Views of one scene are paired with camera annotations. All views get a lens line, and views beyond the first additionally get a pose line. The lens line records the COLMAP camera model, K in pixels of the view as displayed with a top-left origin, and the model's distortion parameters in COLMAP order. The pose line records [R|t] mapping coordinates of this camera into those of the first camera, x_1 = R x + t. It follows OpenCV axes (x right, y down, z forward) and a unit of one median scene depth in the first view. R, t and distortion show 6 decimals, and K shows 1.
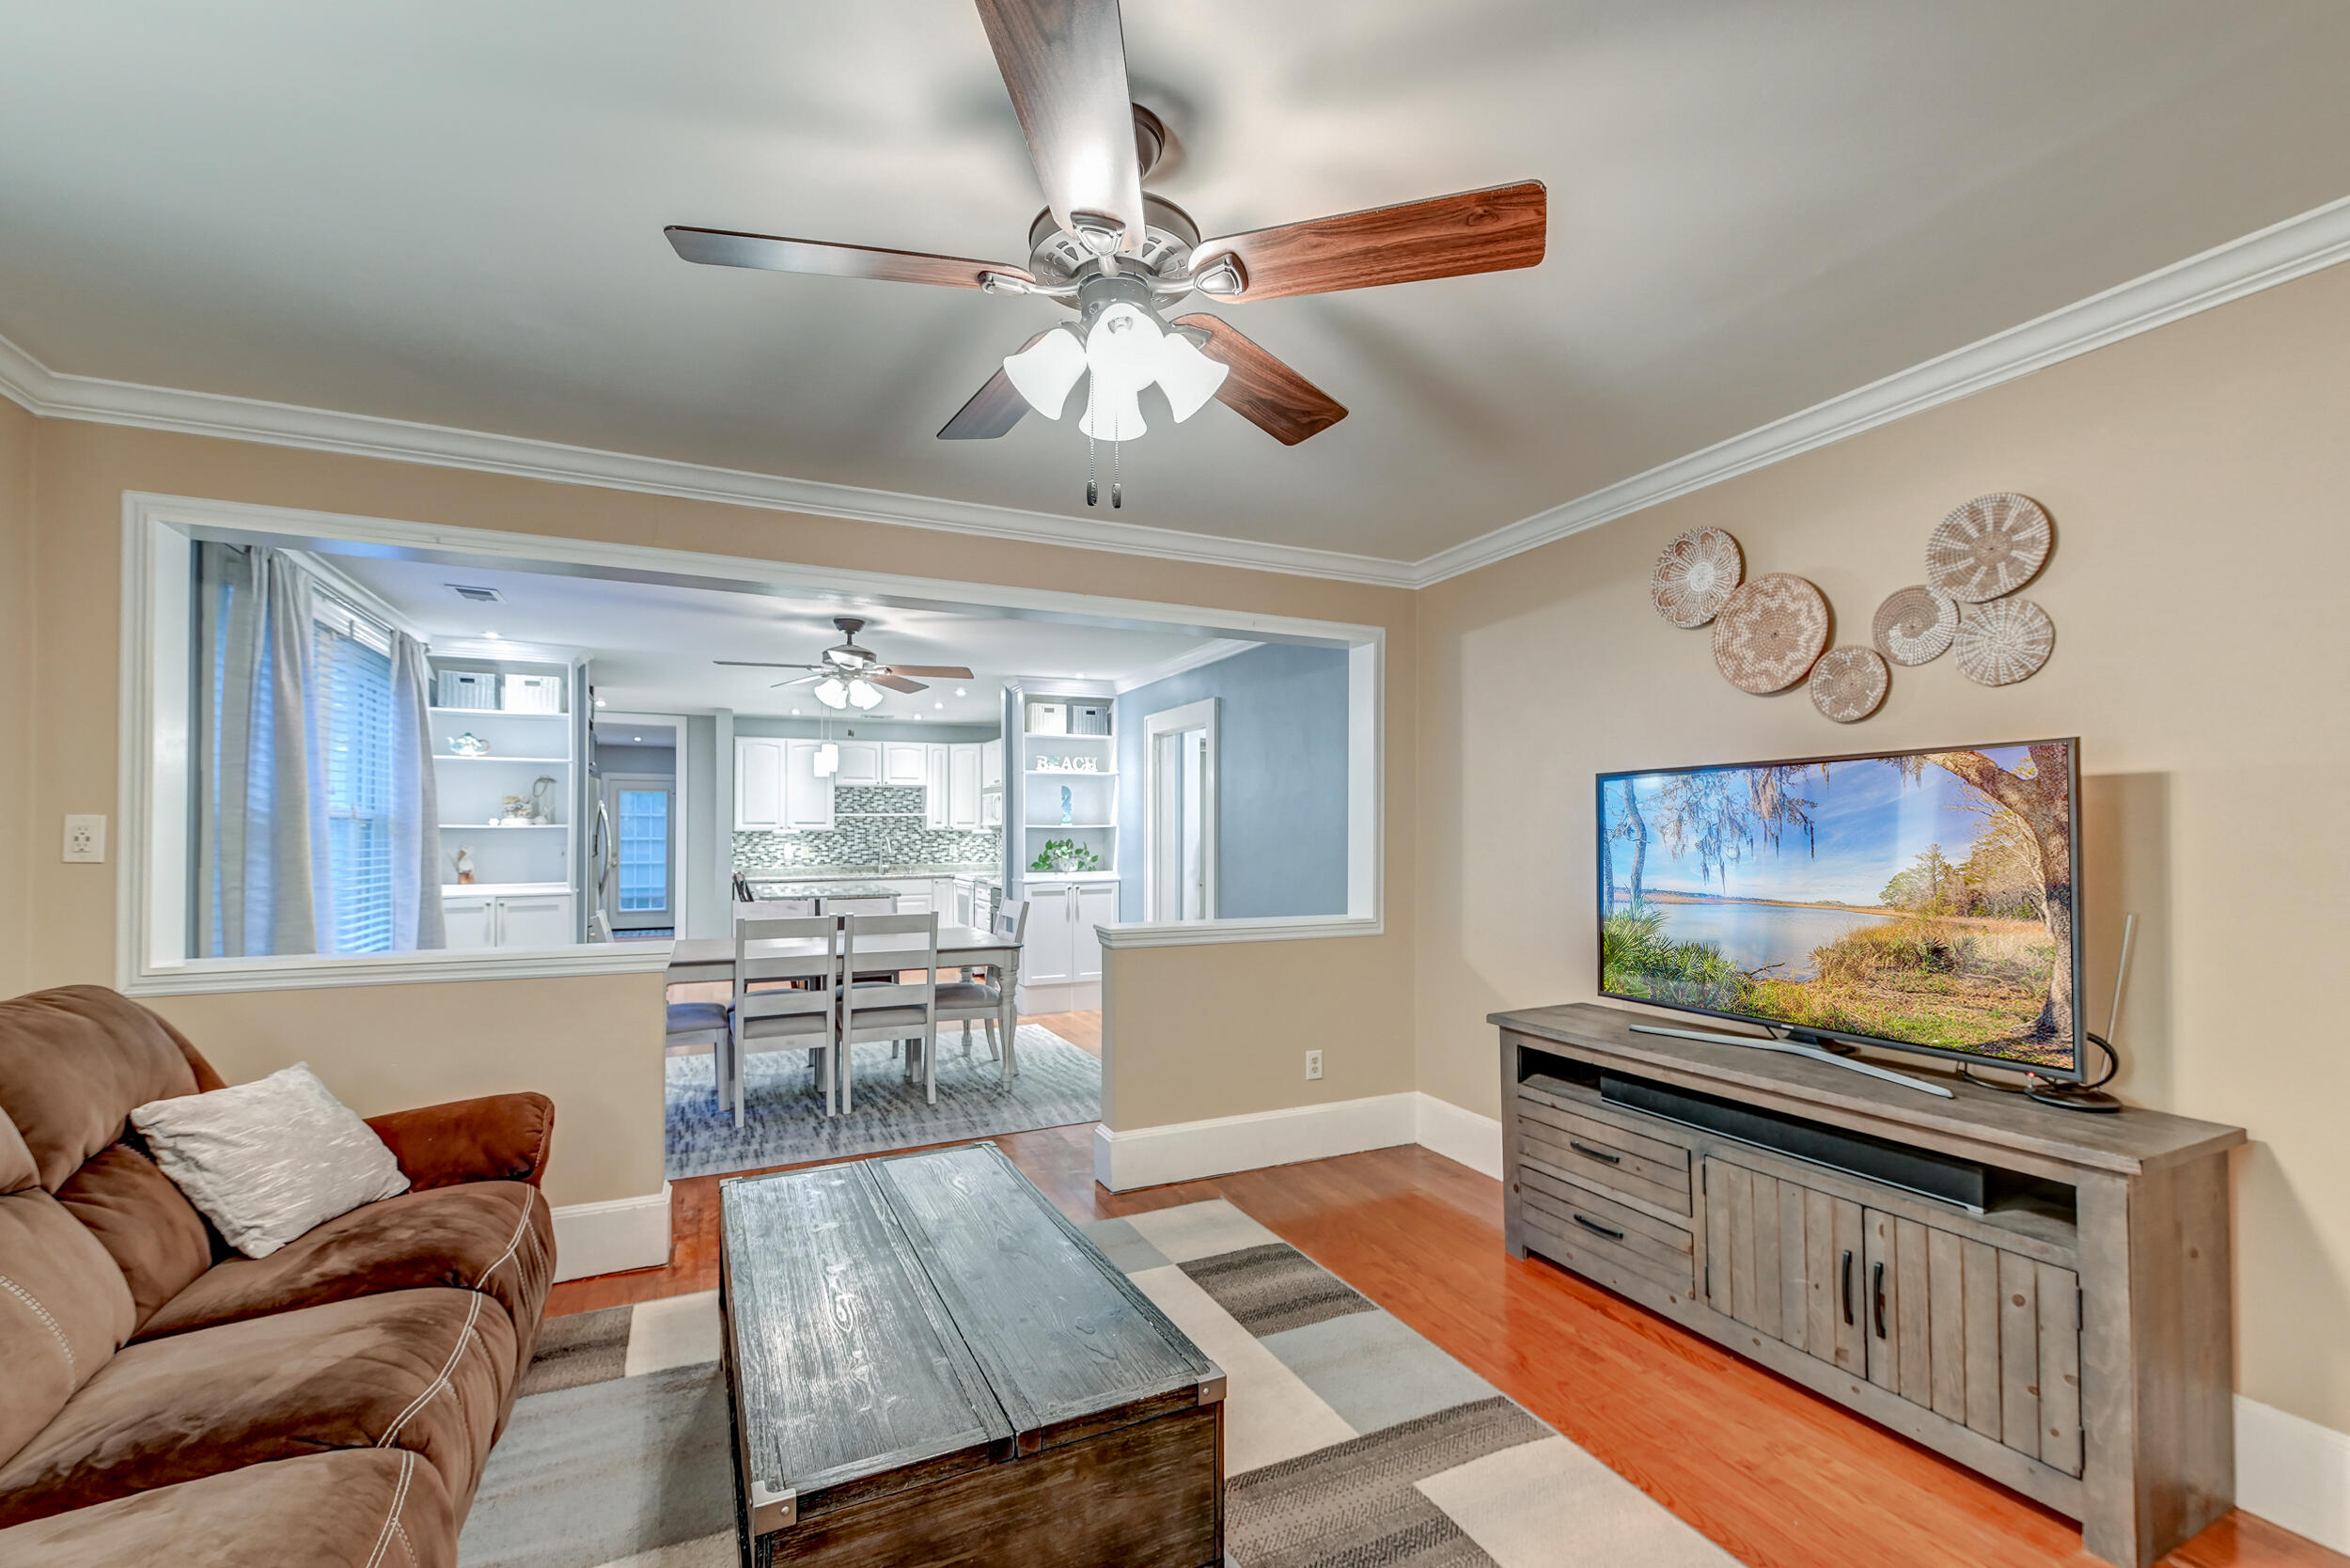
lens RADIAL K [[991.7, 0, 1178.9], [0, 991.7, 821.8], [0, 0, 1]] dist [0.023475, -0.011358]
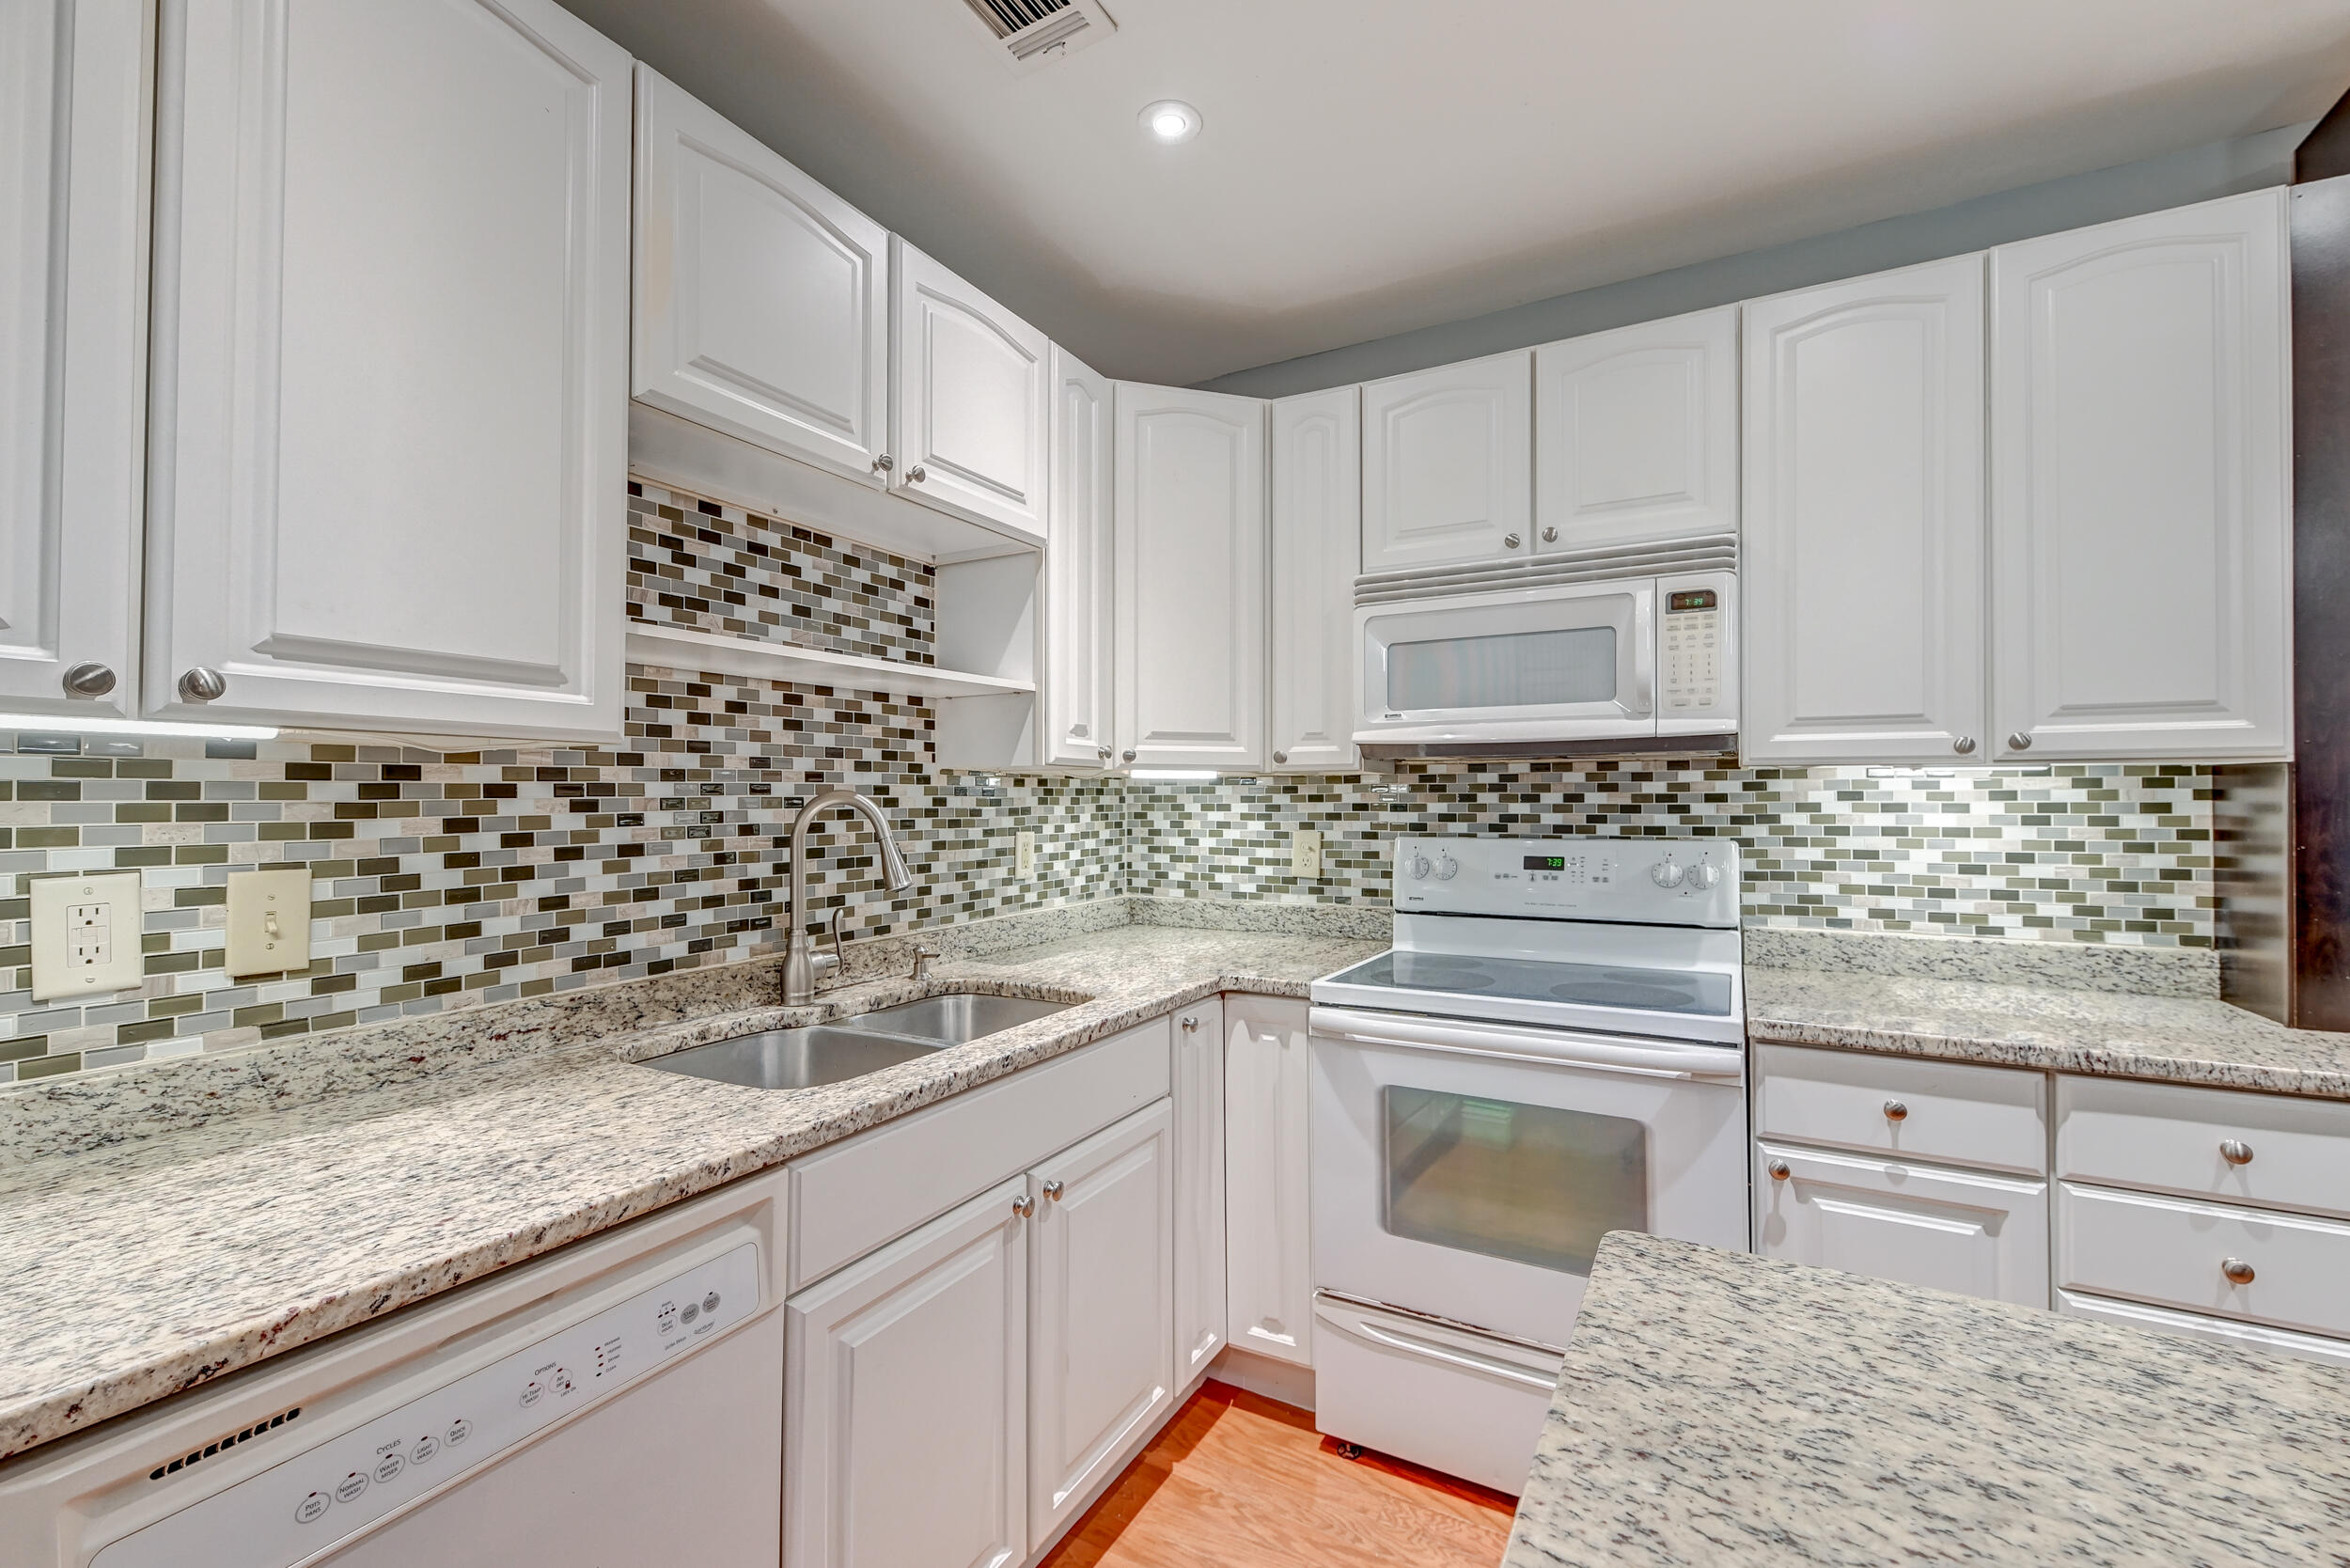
lens RADIAL K [[993.5, 0, 1169.6], [0, 993.5, 788.0], [0, 0, 1]] dist [0.023283, -0.011744]
pose [[0.807104, 0.009290, 0.590337, -0.872041], [-0.004633, 0.999945, -0.009402, 0.037302], [-0.590391, 0.004853, 0.807102, 2.031022]]
